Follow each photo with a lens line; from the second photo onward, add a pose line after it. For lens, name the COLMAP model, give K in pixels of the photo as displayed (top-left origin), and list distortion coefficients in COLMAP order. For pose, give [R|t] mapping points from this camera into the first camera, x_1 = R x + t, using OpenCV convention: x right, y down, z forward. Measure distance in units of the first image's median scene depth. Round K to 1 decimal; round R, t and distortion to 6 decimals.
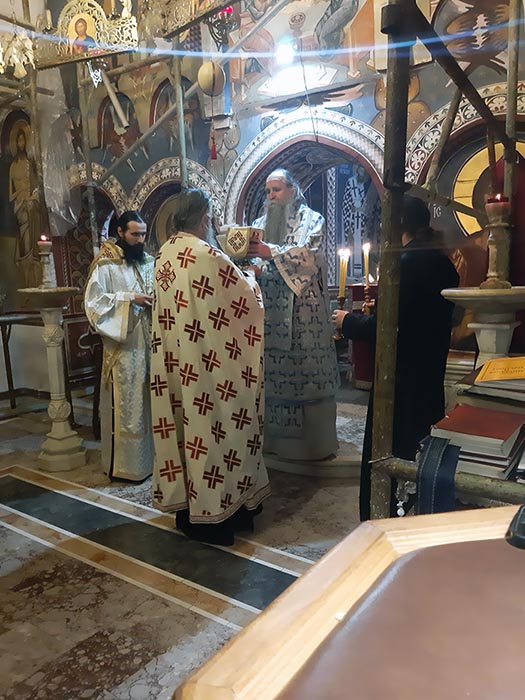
lens RADIAL K [[551.1, 0, 264.6], [0, 551.1, 360.0], [0, 0, 1]] dist [0.051189, -0.102201]
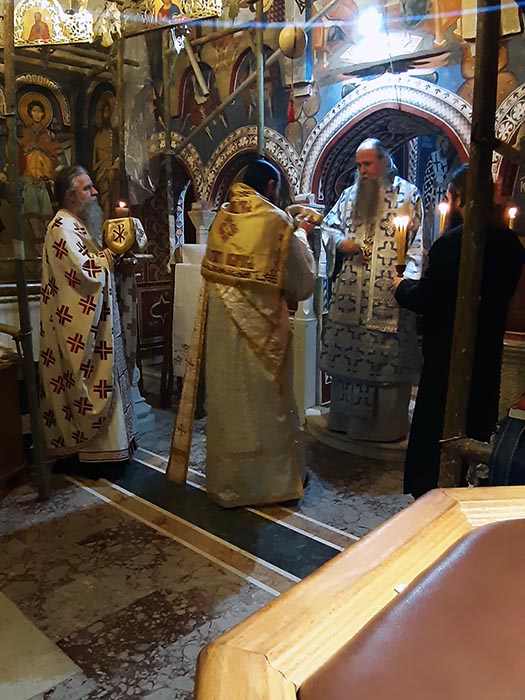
lens RADIAL K [[560.9, 0, 274.5], [0, 560.9, 354.8], [0, 0, 1]] dist [-0.041675, -0.092683]
pose [[0.993038, 0.048966, -0.107137, 0.001874], [-0.045846, 0.998455, 0.031393, 0.009078], [0.108509, -0.026263, 0.993748, 0.015224]]
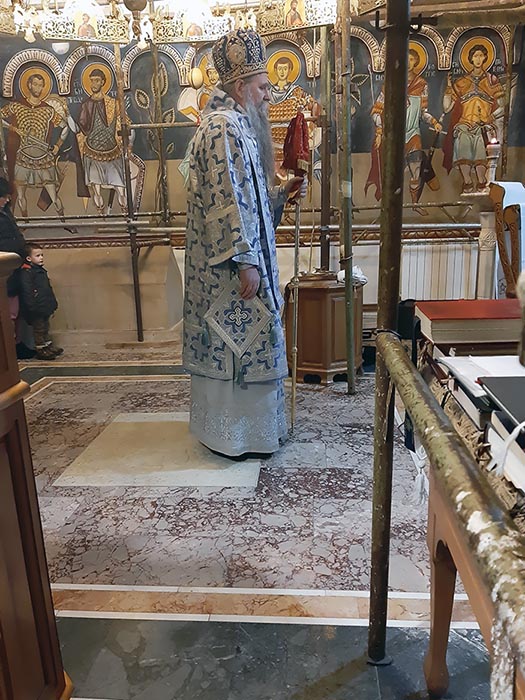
lens RADIAL K [[551.1, 0, 262.2], [0, 551.1, 362.2], [0, 0, 1]] dist [0.051189, -0.102201]
pose [[0.502452, 0.226081, -0.834523, 0.330261], [-0.113899, 0.974104, 0.195318, 0.024165], [0.857070, -0.003087, 0.515191, 0.112338]]
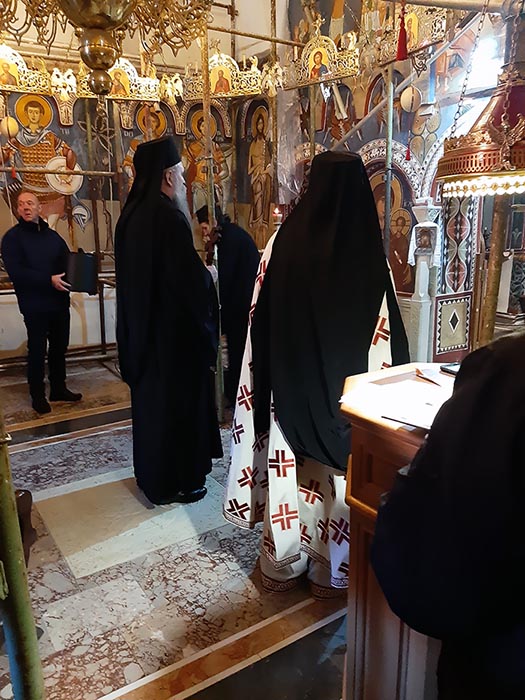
lens RADIAL K [[551.1, 0, 261.6], [0, 551.1, 361.5], [0, 0, 1]] dist [0.051189, -0.102201]
pose [[0.933935, 0.095845, -0.344353, 0.056918], [-0.064833, 0.992823, 0.100497, 0.006485], [0.351513, -0.071532, 0.933446, -0.273564]]
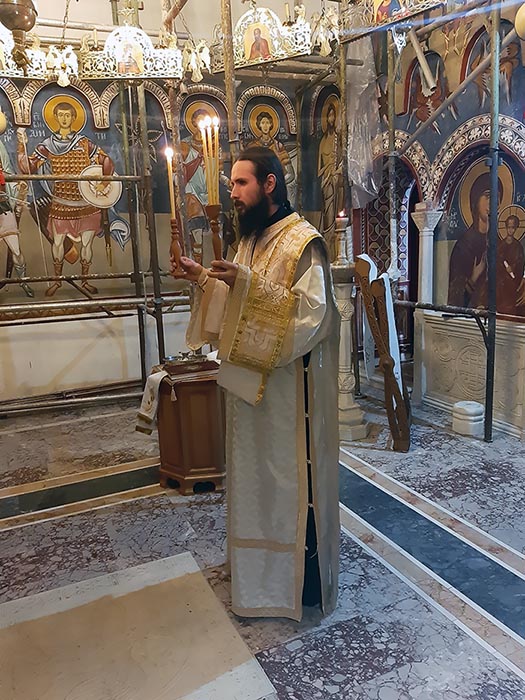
lens RADIAL K [[551.1, 0, 260.5], [0, 551.1, 360.2], [0, 0, 1]] dist [0.051189, -0.102201]
pose [[0.860602, 0.087590, -0.501689, 0.008183], [-0.054567, 0.995287, 0.080161, -0.026305], [0.506346, -0.041611, 0.861326, 0.035304]]
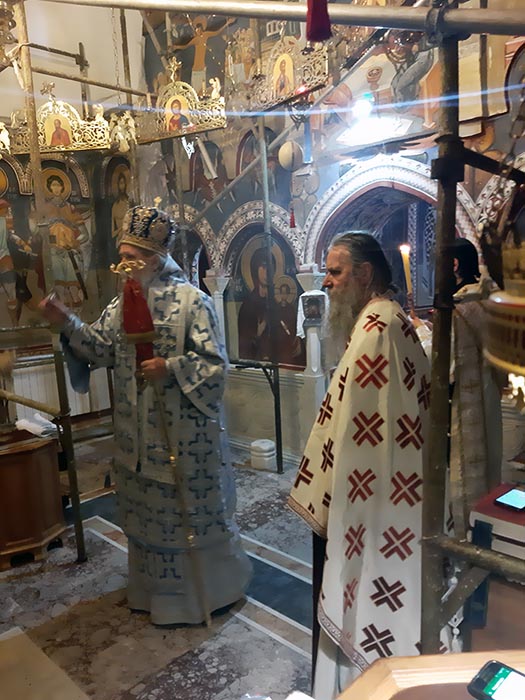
lens RADIAL K [[551.1, 0, 263.3], [0, 551.1, 358.9], [0, 0, 1]] dist [0.051189, -0.102201]
pose [[0.988224, 0.004091, -0.152958, 0.013356], [-0.004826, 0.999979, -0.004437, -0.062556], [0.152936, 0.005123, 0.988223, -0.065837]]
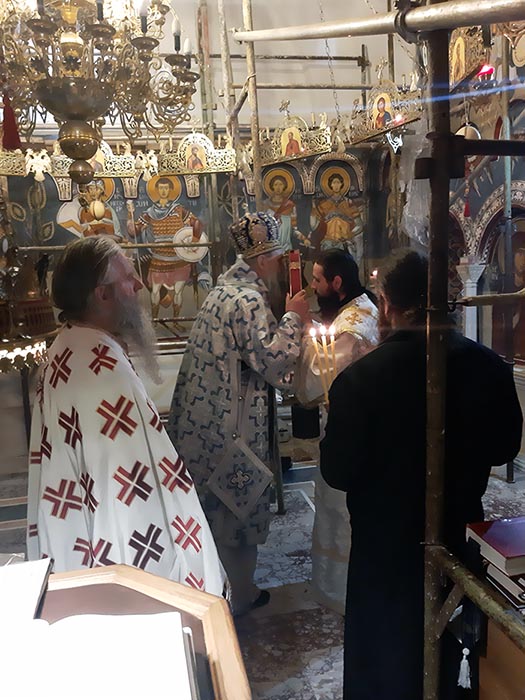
lens RADIAL K [[551.1, 0, 261.5], [0, 551.1, 362.2], [0, 0, 1]] dist [0.051189, -0.102201]
pose [[0.726121, 0.091803, -0.681411, 0.244375], [-0.075094, 0.995706, 0.054126, -0.077419], [0.683454, 0.011867, 0.729897, -0.017927]]
